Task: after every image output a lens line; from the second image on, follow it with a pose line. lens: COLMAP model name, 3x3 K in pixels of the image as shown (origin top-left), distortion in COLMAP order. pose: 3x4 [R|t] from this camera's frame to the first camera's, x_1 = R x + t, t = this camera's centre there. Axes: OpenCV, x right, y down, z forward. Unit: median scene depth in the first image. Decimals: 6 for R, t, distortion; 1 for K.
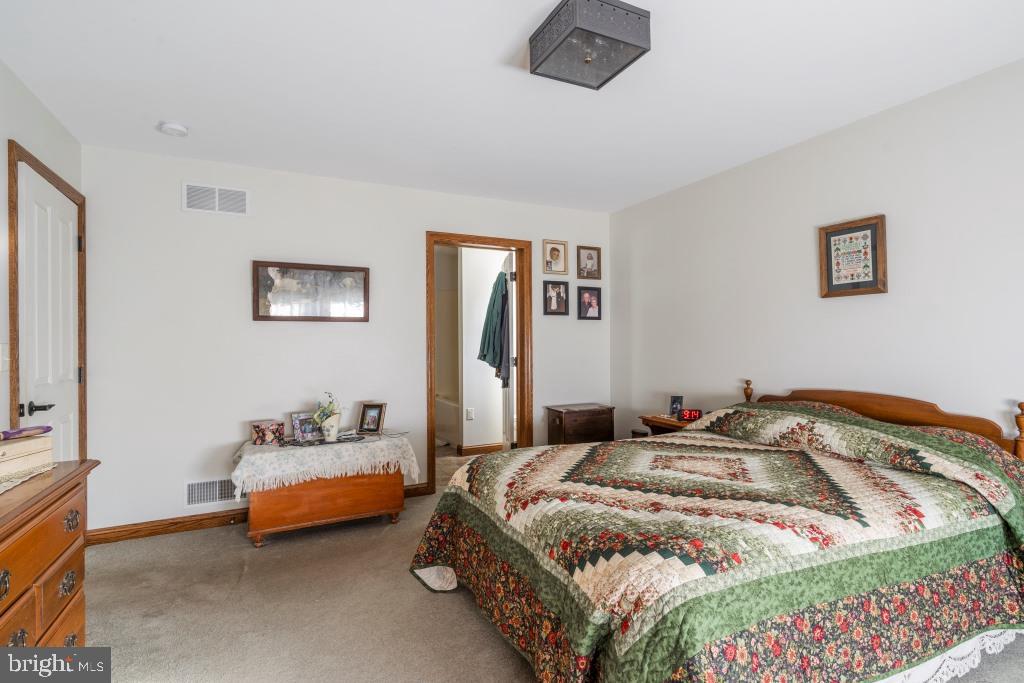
lens RADIAL K [[490.9, 0, 517.0], [0, 490.9, 337.5], [0, 0, 1]] dist [0.003180, 0.001542]
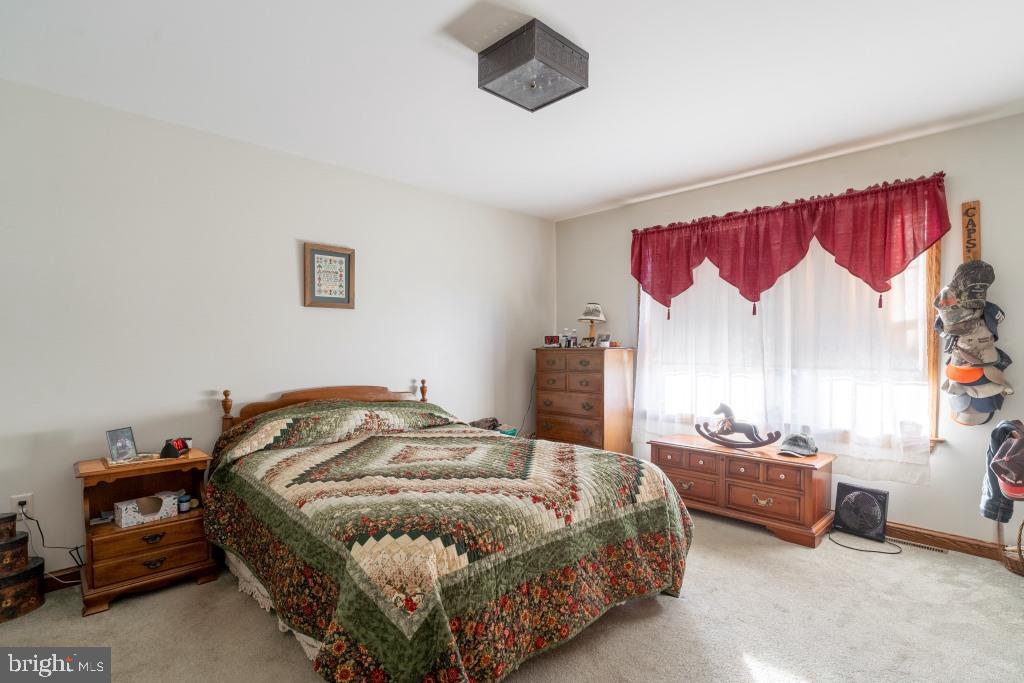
lens RADIAL K [[490.9, 0, 518.8], [0, 490.9, 347.7], [0, 0, 1]] dist [0.003180, 0.001542]
pose [[-0.281200, 0.003664, 0.959642, -0.614619], [-0.001022, 0.999991, -0.004117, 0.017532], [-0.959649, -0.002138, -0.281194, 0.908226]]
